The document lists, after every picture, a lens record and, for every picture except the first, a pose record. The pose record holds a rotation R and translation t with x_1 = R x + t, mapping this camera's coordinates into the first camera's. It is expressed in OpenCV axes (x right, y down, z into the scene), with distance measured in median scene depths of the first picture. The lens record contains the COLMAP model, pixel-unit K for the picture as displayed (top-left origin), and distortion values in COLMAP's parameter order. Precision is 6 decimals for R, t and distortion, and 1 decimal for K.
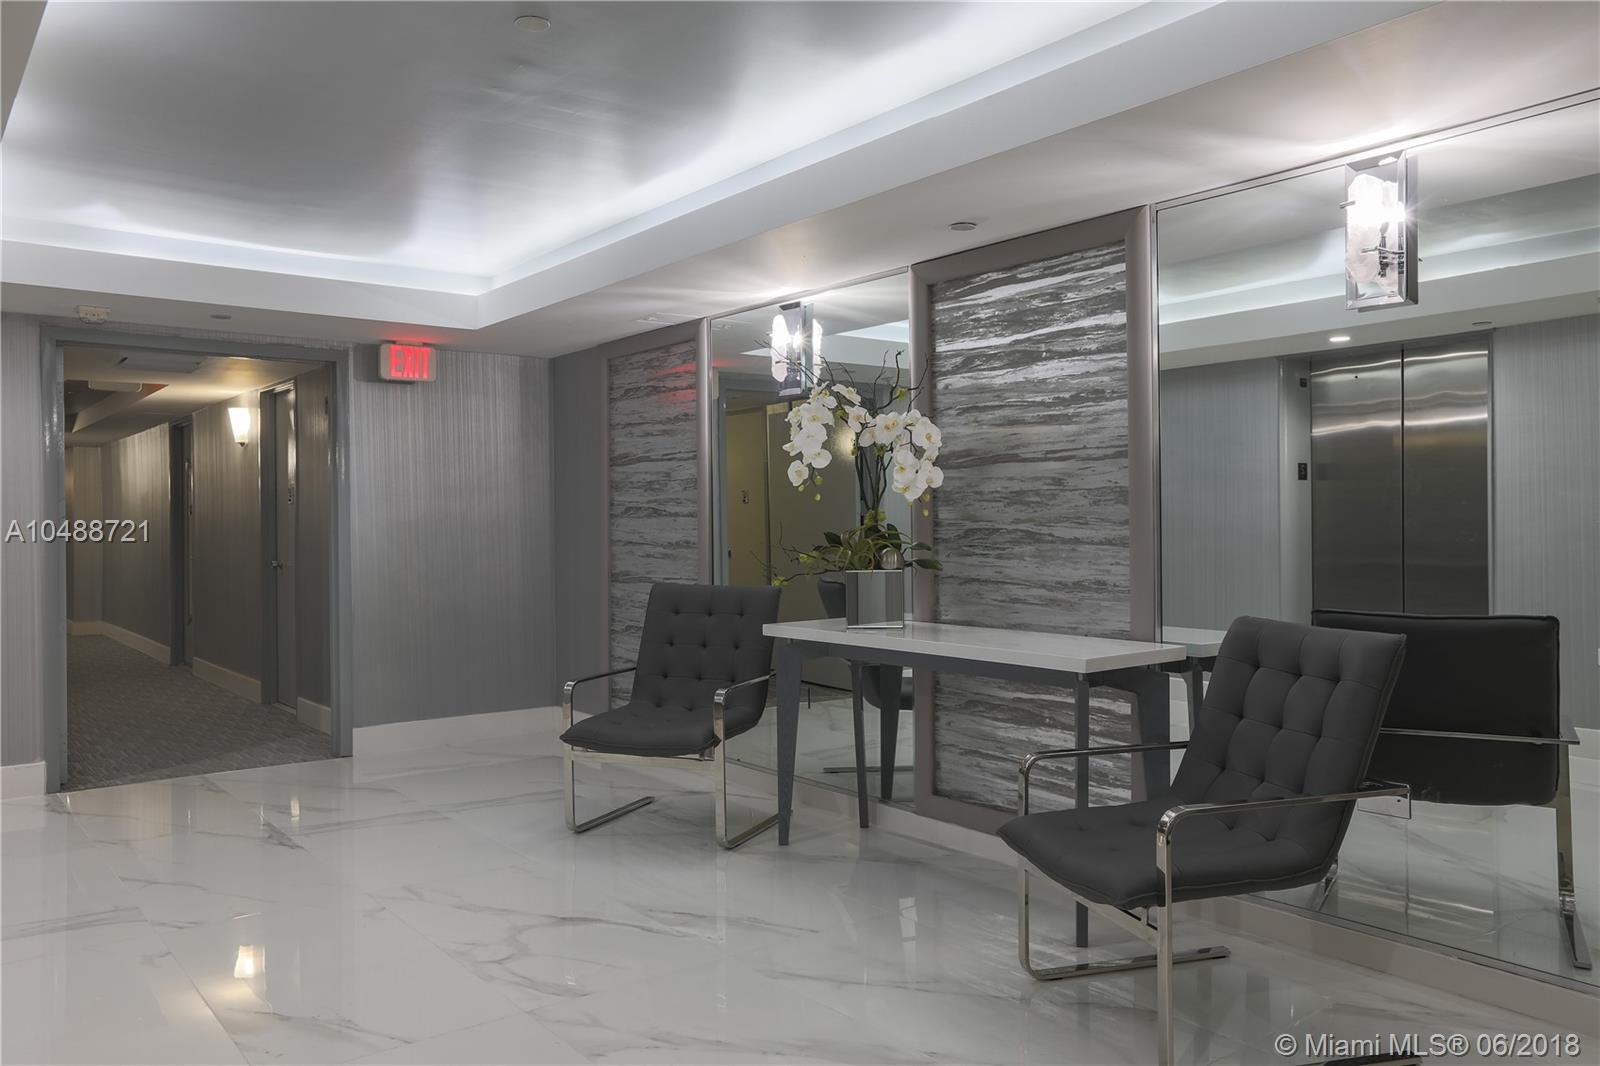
lens RADIAL K [[1204.5, 0, 804.0], [0, 1204.5, 535.1], [0, 0, 1]] dist [-0.016624, 0.031185]
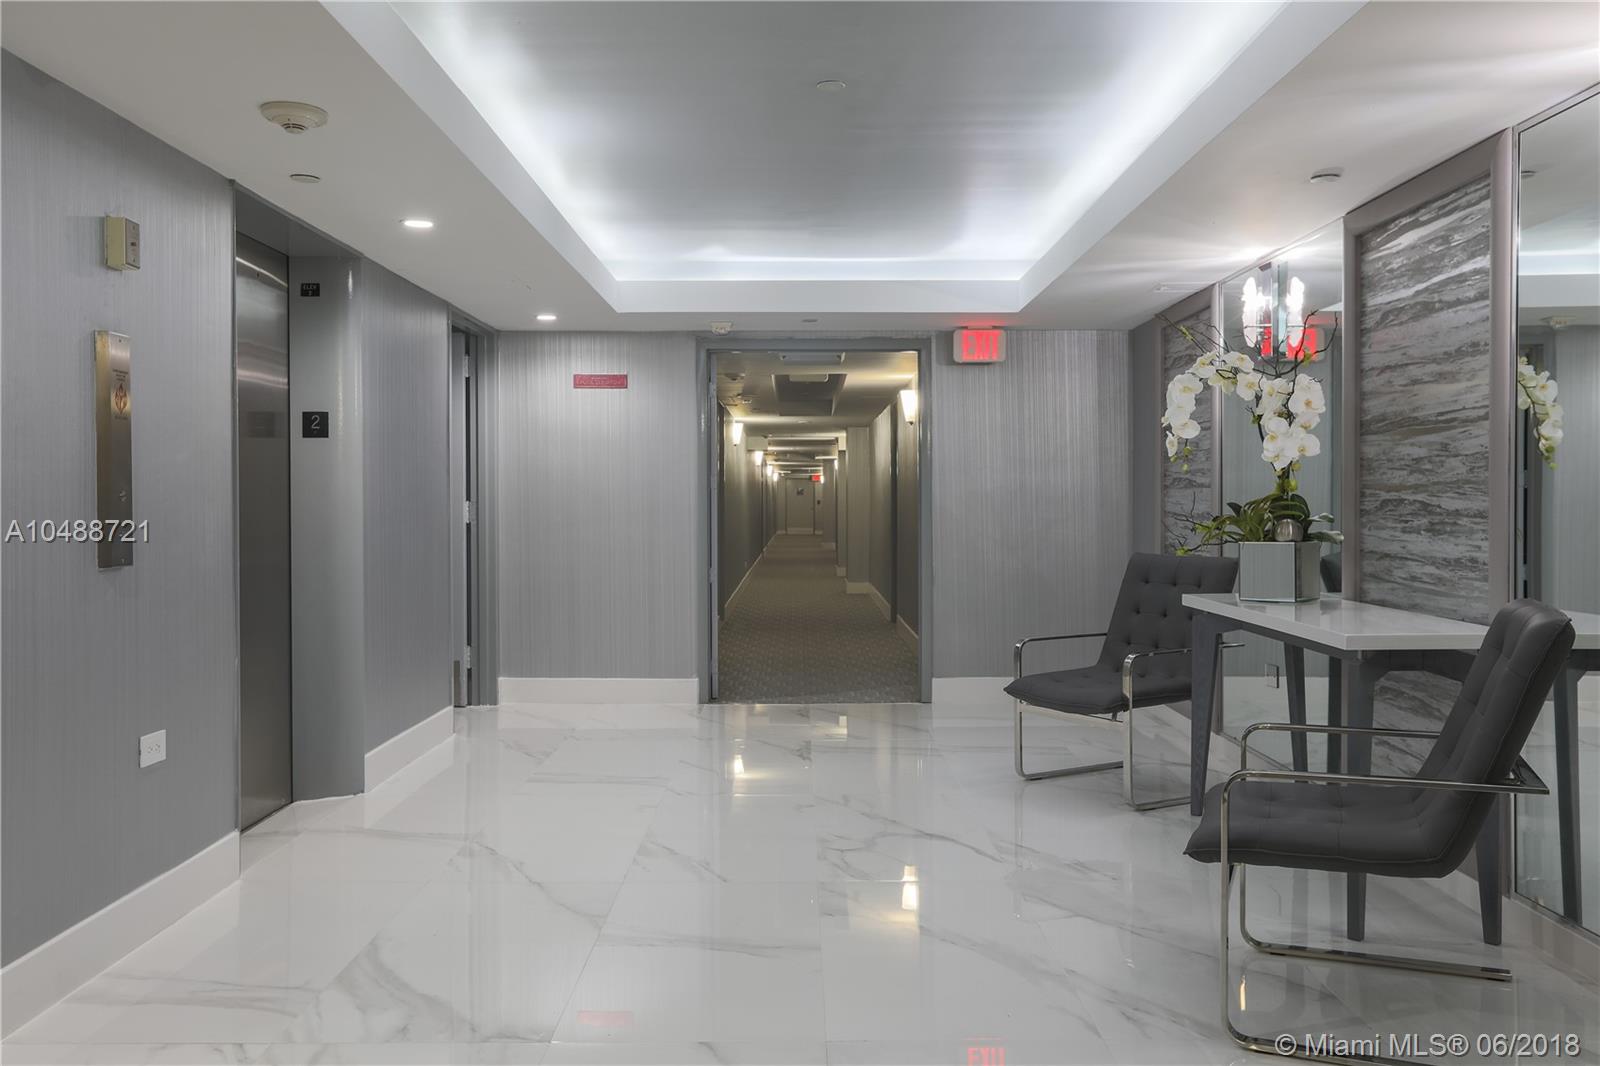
lens RADIAL K [[1322.2, 0, 799.6], [0, 1322.2, 529.4], [0, 0, 1]] dist [0.016313, 0.025248]
pose [[0.795318, 0.017791, -0.605931, 0.407001], [-0.008659, 0.999801, 0.017990, 0.003133], [0.606131, -0.009061, 0.795313, -0.075555]]
